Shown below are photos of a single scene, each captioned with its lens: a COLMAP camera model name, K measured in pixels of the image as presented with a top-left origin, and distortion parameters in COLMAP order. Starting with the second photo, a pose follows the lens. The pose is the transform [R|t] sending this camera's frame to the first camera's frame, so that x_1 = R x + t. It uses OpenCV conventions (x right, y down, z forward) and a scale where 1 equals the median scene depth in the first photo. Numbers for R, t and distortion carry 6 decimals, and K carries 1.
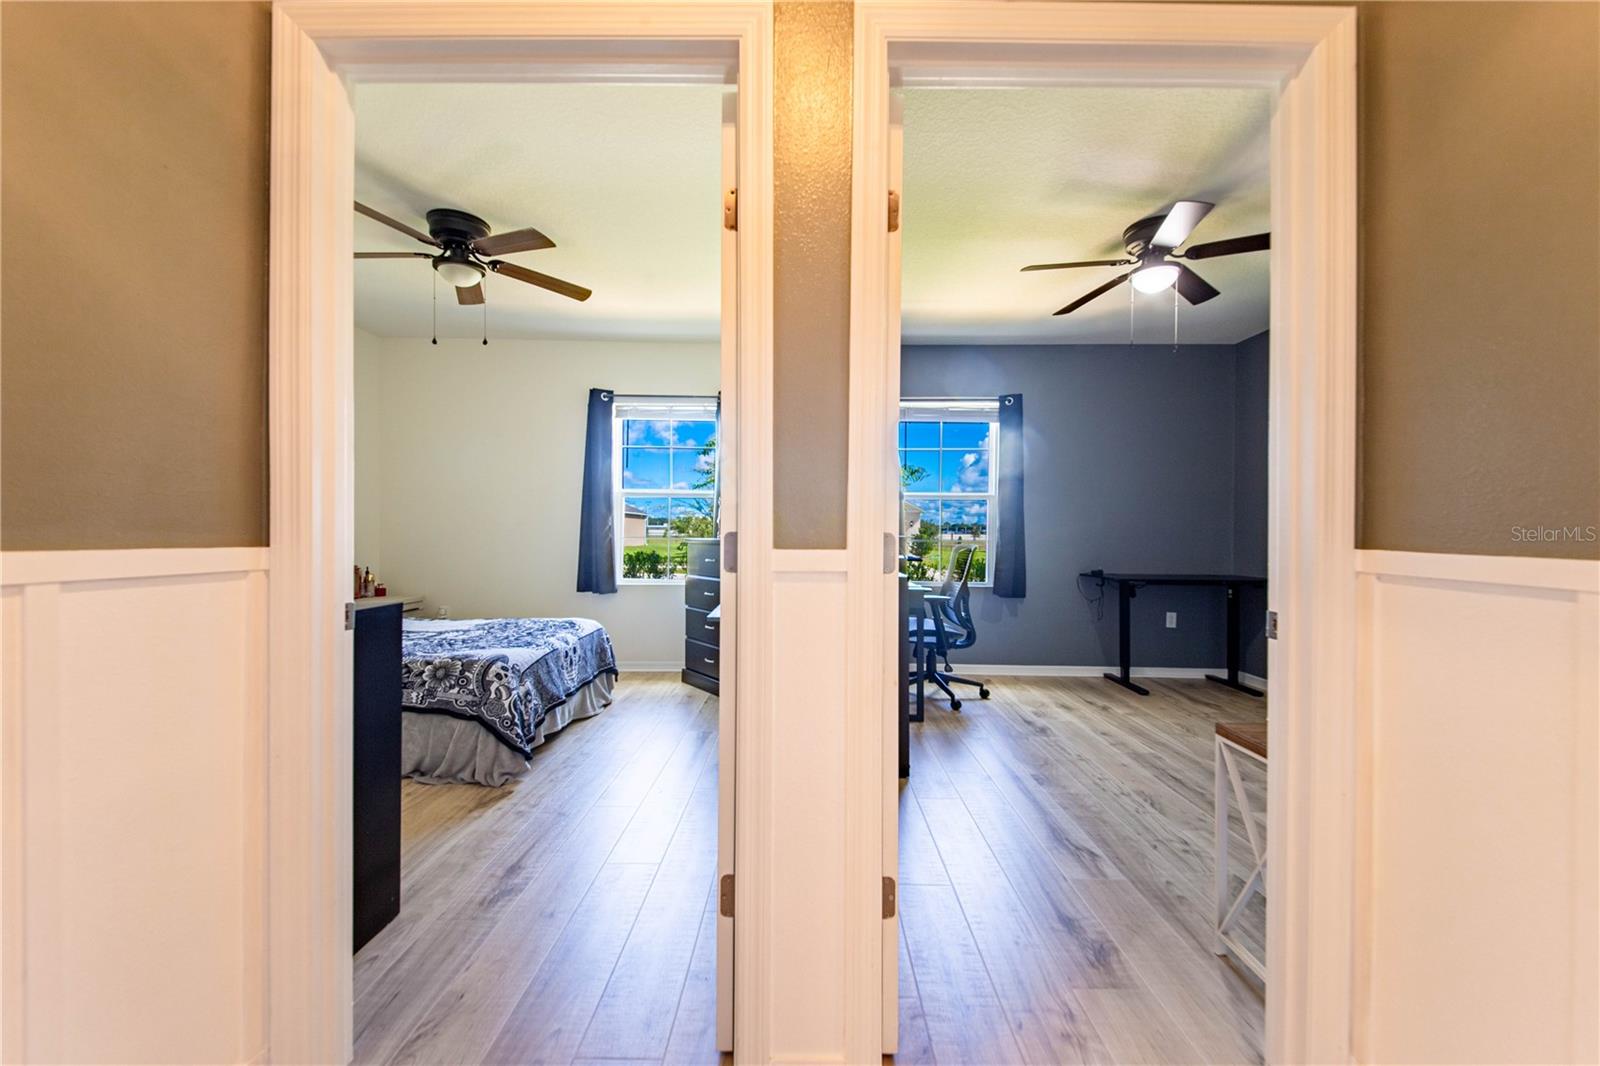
lens RADIAL K [[619.0, 0, 816.1], [0, 619.0, 534.4], [0, 0, 1]] dist [0.019581, -0.018067]
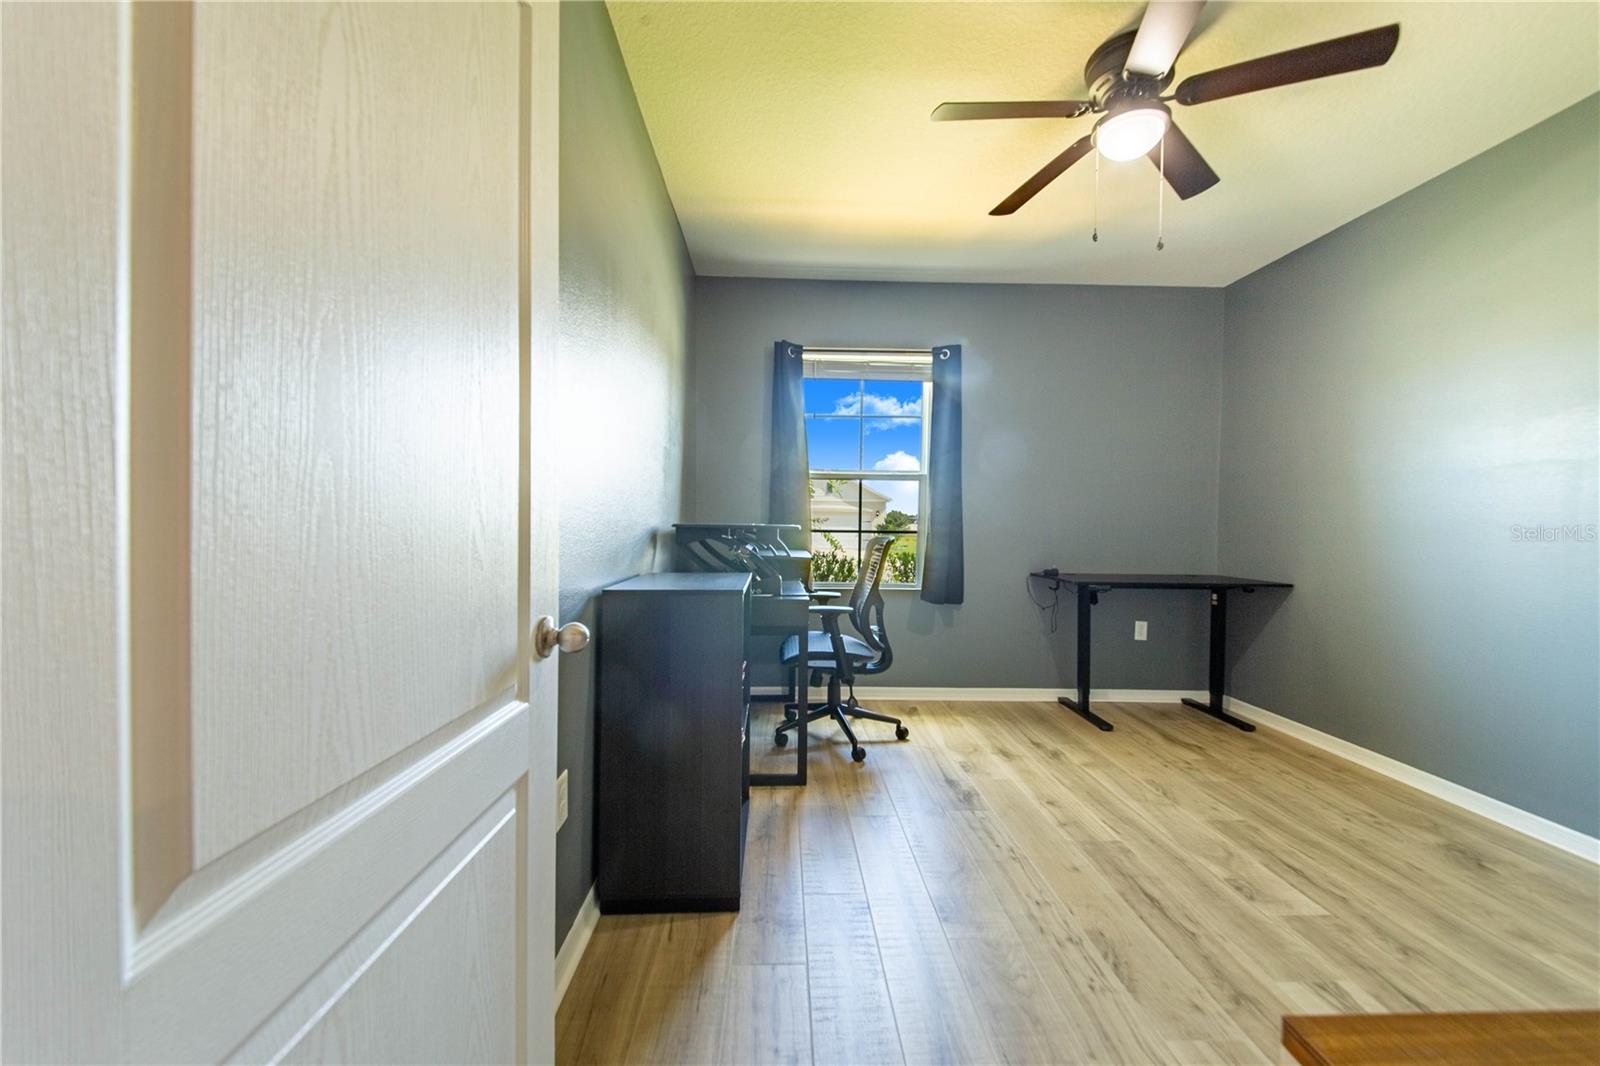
lens RADIAL K [[619.0, 0, 816.1], [0, 619.0, 534.4], [0, 0, 1]] dist [0.019581, -0.018067]
pose [[0.999032, 0.001955, 0.043957, 0.138520], [-0.002897, 0.999768, 0.021362, -0.002923], [-0.043905, -0.021469, 0.998805, 0.261481]]
